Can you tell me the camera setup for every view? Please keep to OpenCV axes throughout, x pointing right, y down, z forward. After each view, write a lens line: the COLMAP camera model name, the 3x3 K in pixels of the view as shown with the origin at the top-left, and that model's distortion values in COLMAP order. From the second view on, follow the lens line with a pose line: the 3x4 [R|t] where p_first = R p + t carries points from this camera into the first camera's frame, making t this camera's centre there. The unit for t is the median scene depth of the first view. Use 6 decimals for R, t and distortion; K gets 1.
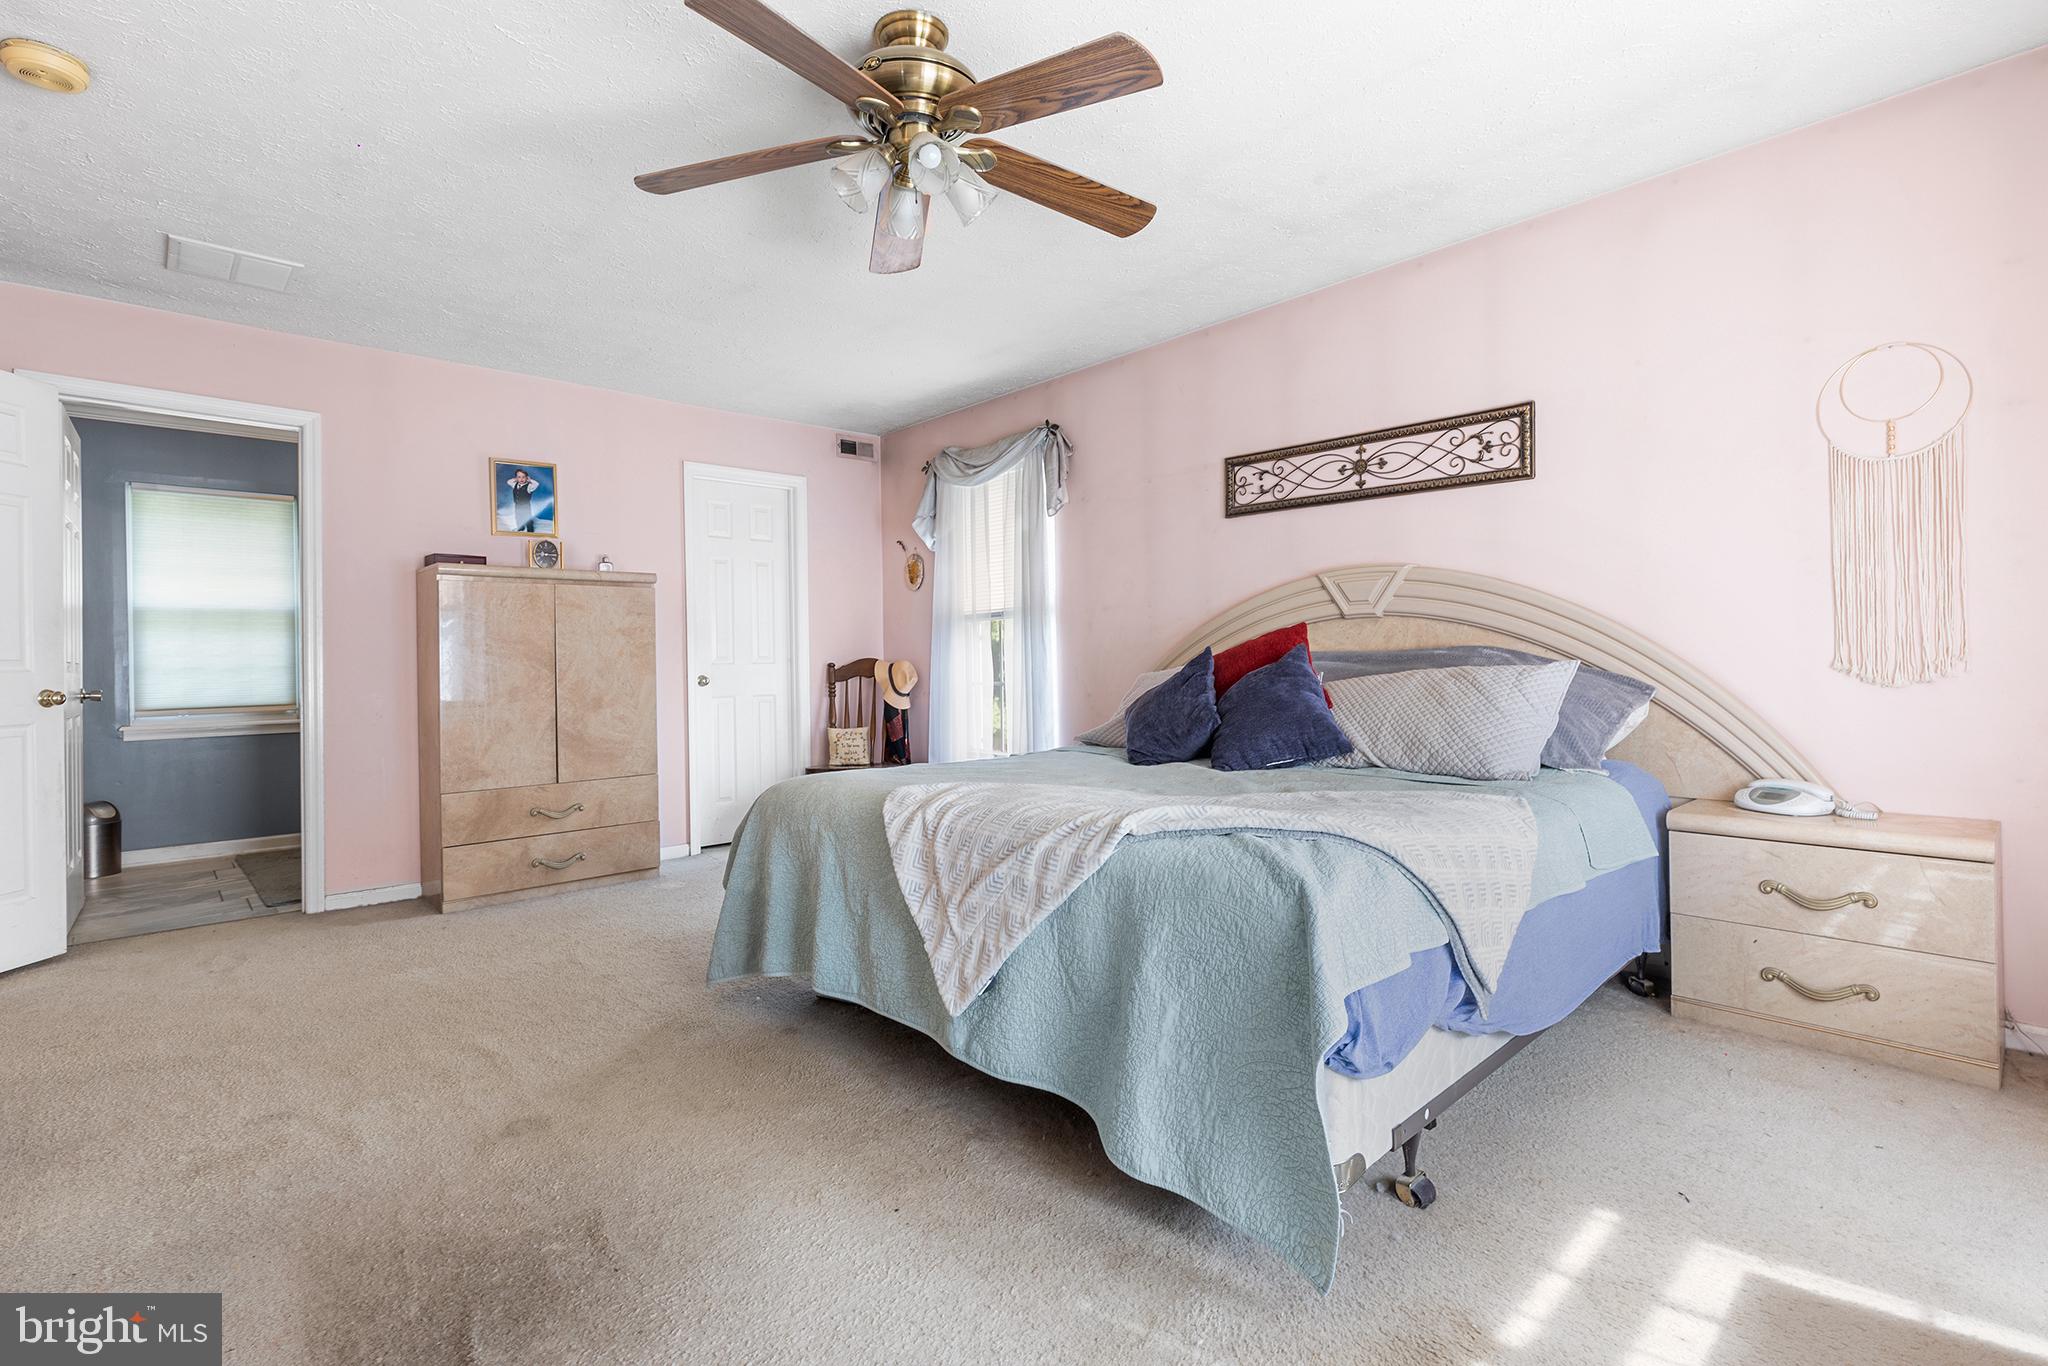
lens RADIAL K [[923.0, 0, 1029.3], [0, 923.0, 677.4], [0, 0, 1]] dist [0.001876, -0.000021]
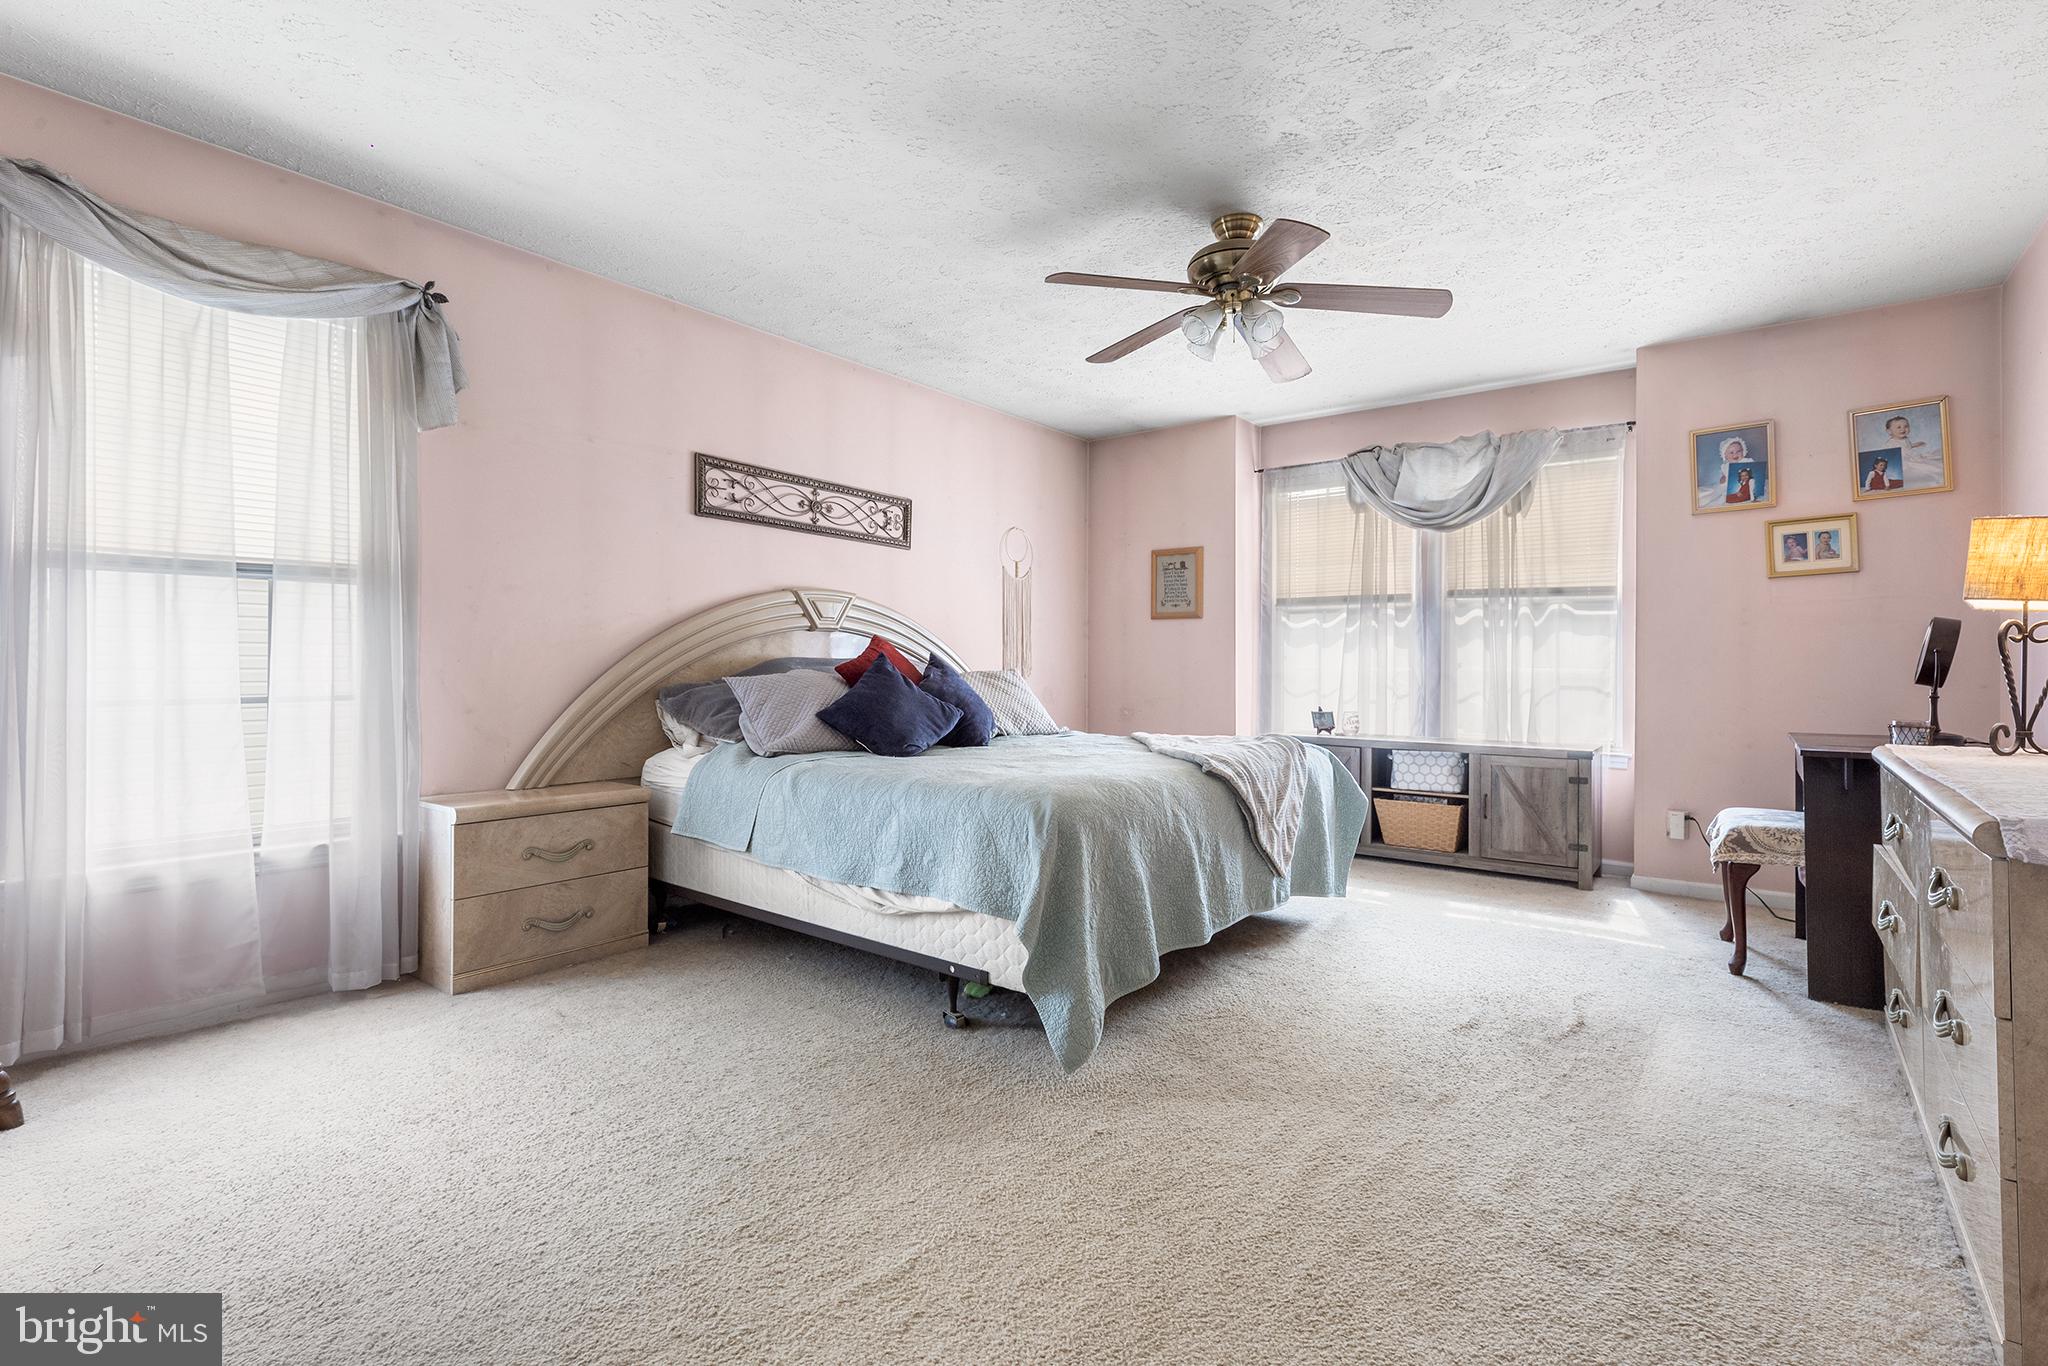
lens RADIAL K [[923.0, 0, 1029.3], [0, 923.0, 677.4], [0, 0, 1]] dist [0.001876, -0.000021]
pose [[-0.139449, 0.002106, 0.990227, -0.865255], [0.012486, 0.999922, -0.000368, 0.000291], [-0.990150, 0.012313, -0.139465, 0.878766]]
